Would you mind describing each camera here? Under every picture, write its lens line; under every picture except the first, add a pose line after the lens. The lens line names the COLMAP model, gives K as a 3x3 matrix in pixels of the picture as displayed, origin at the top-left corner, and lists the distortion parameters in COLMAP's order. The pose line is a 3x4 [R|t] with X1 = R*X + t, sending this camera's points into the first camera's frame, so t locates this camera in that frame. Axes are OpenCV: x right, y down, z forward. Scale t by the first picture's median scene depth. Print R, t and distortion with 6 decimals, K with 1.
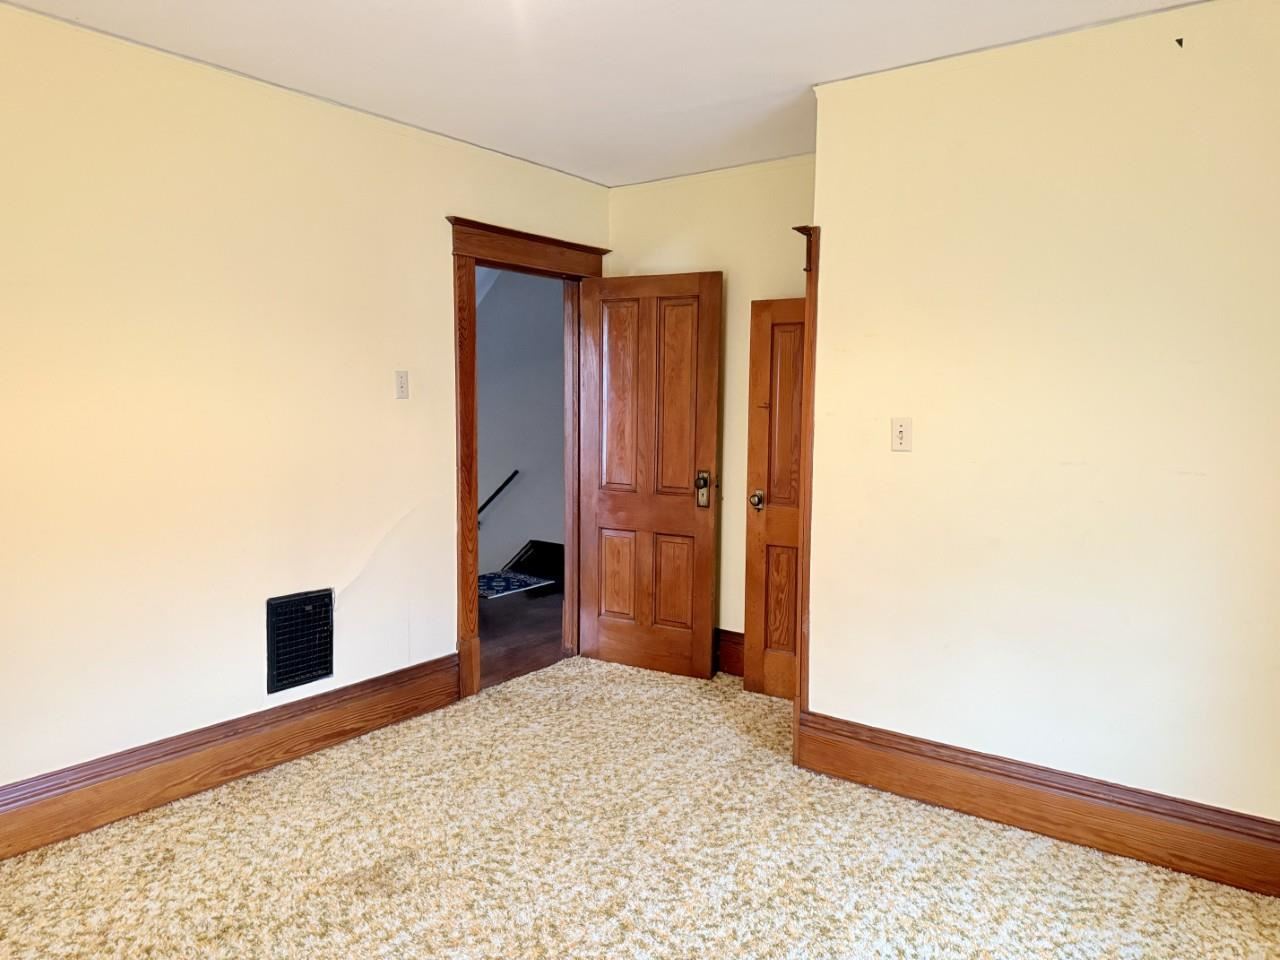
lens RADIAL K [[895.2, 0, 640.0], [0, 895.2, 480.0], [0, 0, 1]] dist [0.092663, -0.133960]
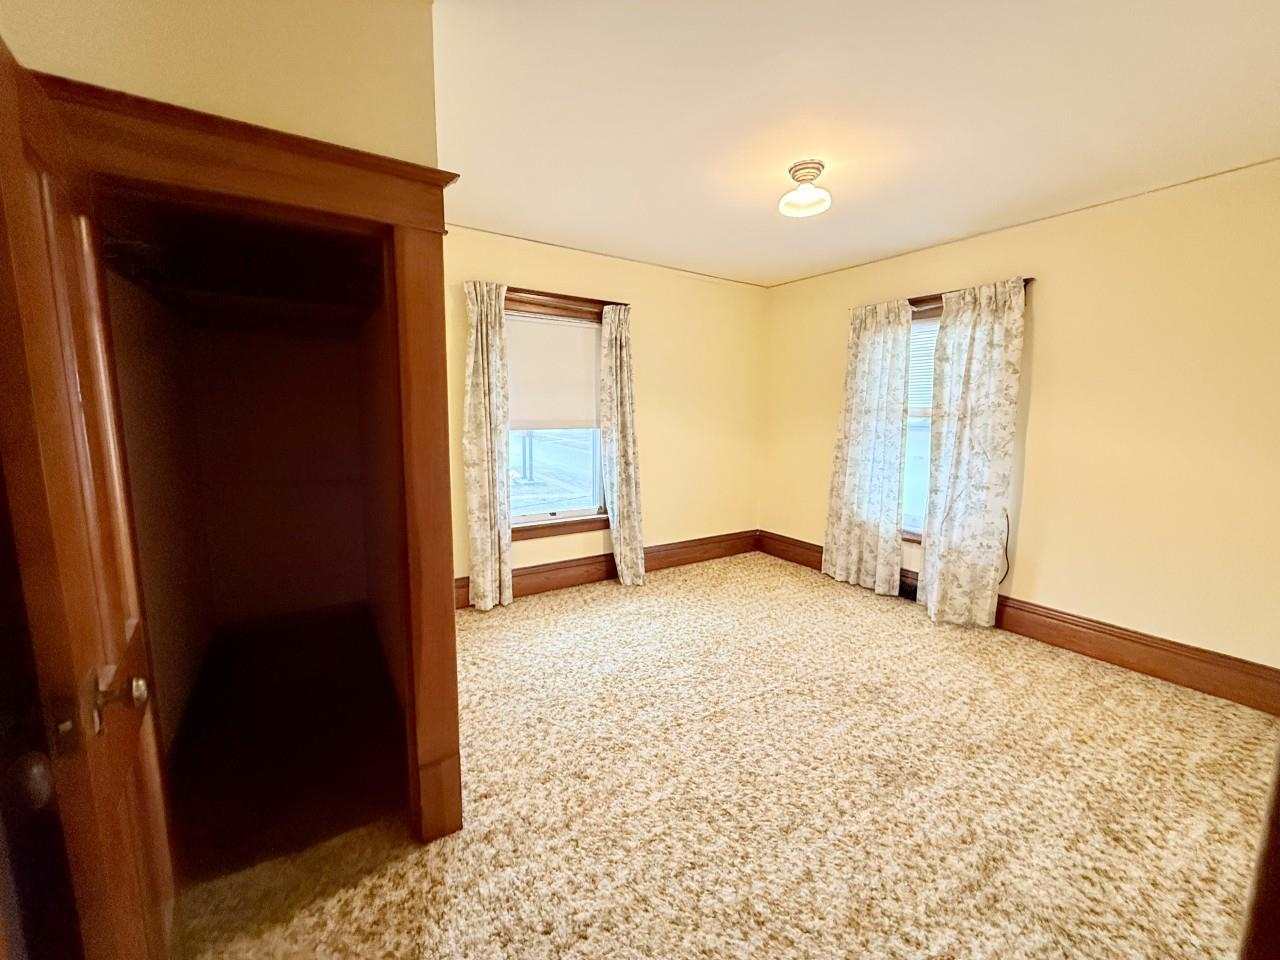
lens RADIAL K [[508.3, 0, 640.0], [0, 508.3, 480.0], [0, 0, 1]] dist [-0.000080, 0.000092]
pose [[-0.937377, -0.068746, 0.341465, -0.166446], [0.009633, 0.974838, 0.222705, -0.141911], [-0.348184, 0.212048, -0.913129, 1.669393]]
